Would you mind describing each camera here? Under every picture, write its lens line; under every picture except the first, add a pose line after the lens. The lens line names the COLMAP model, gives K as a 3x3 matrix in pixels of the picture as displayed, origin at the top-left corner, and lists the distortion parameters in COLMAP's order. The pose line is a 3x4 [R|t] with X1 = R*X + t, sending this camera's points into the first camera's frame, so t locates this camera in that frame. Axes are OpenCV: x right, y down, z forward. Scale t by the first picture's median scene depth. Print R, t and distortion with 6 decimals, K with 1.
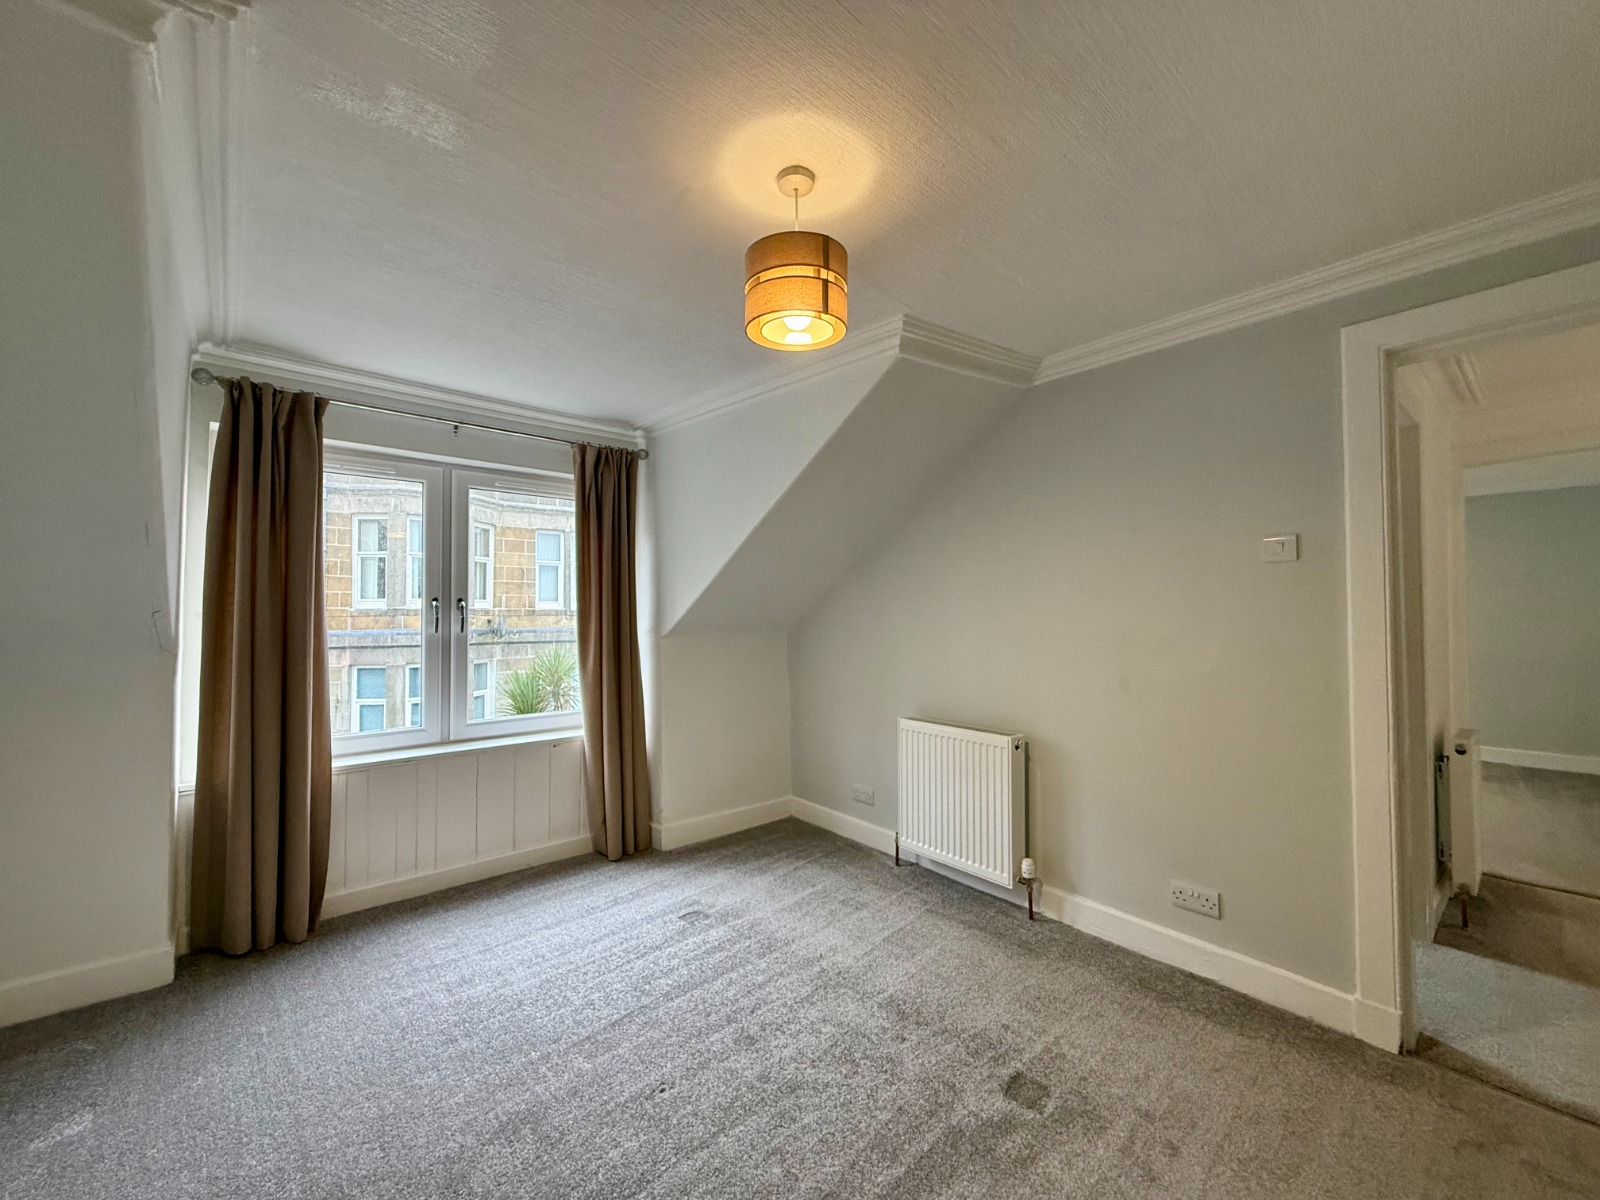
lens RADIAL K [[637.4, 0, 784.4], [0, 637.4, 600.2], [0, 0, 1]] dist [-0.000856, -0.000184]
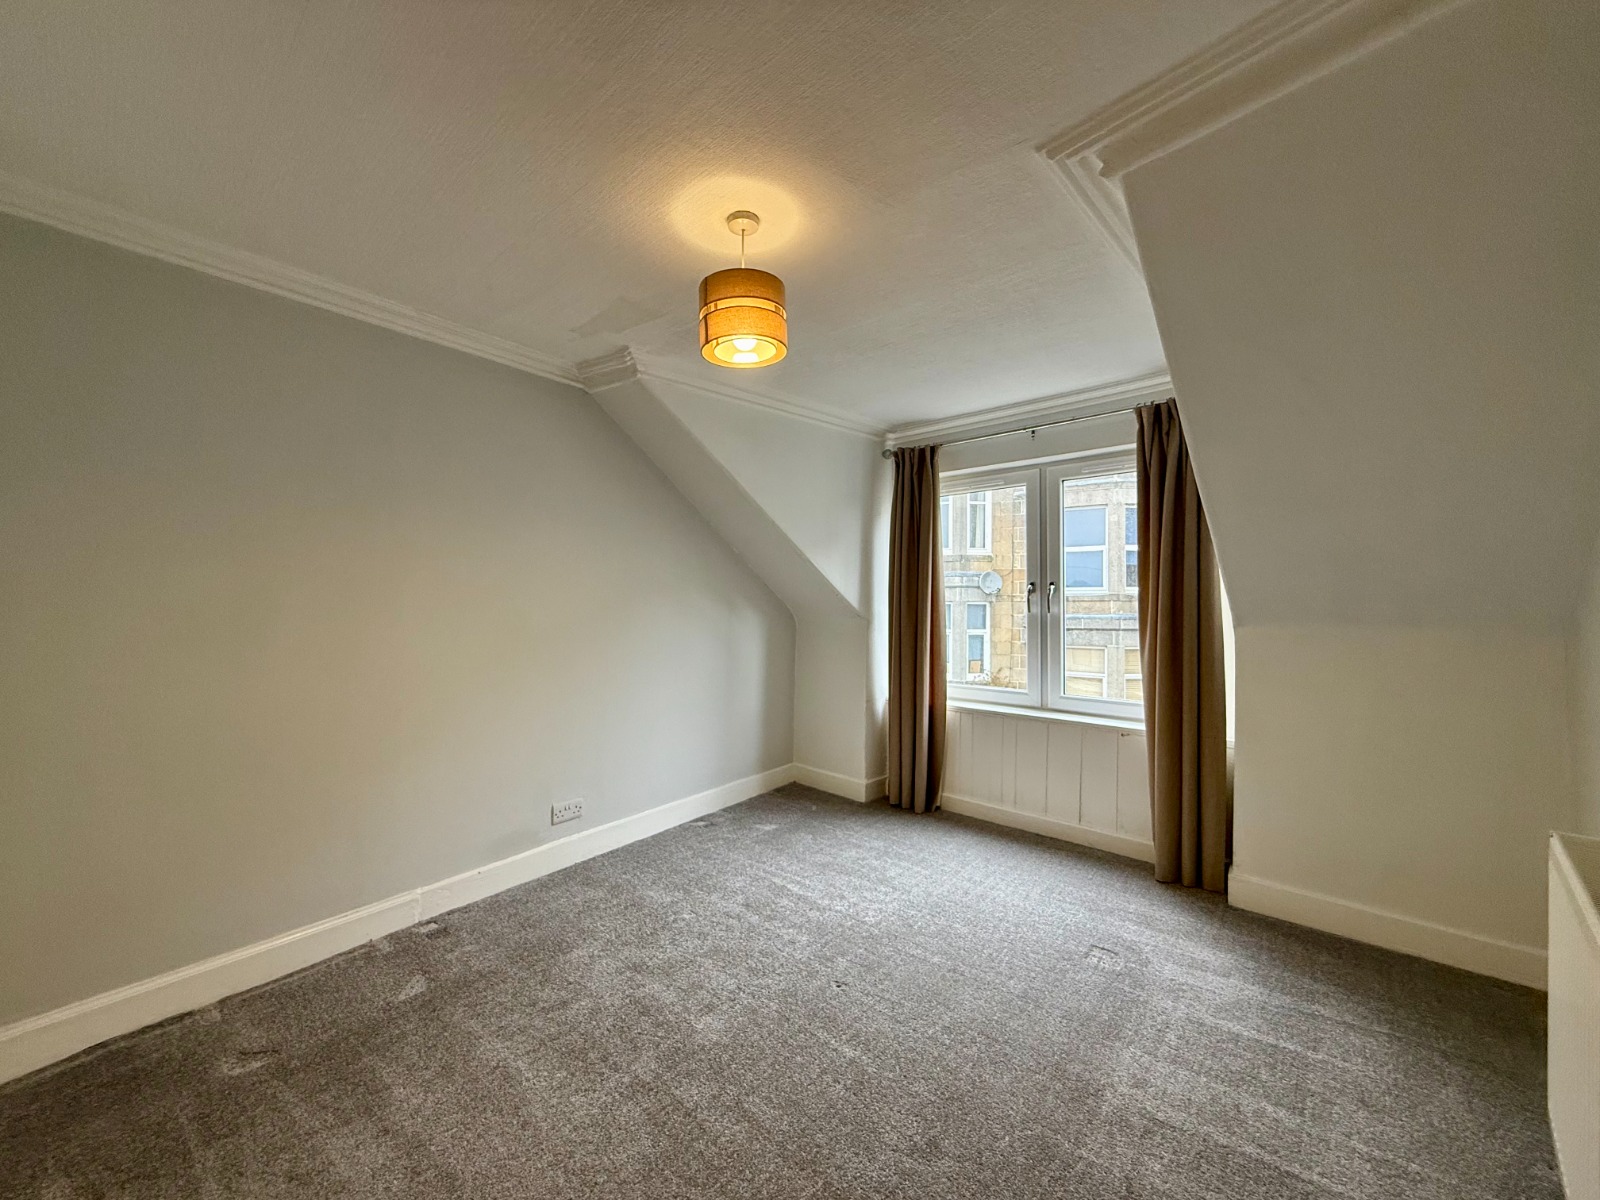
lens RADIAL K [[637.4, 0, 800.9], [0, 637.4, 604.1], [0, 0, 1]] dist [-0.000856, -0.000184]
pose [[0.109920, 0.007877, -0.993909, 0.573715], [0.020383, 0.999740, 0.010178, 0.015688], [0.993731, -0.021377, 0.109731, 0.460430]]
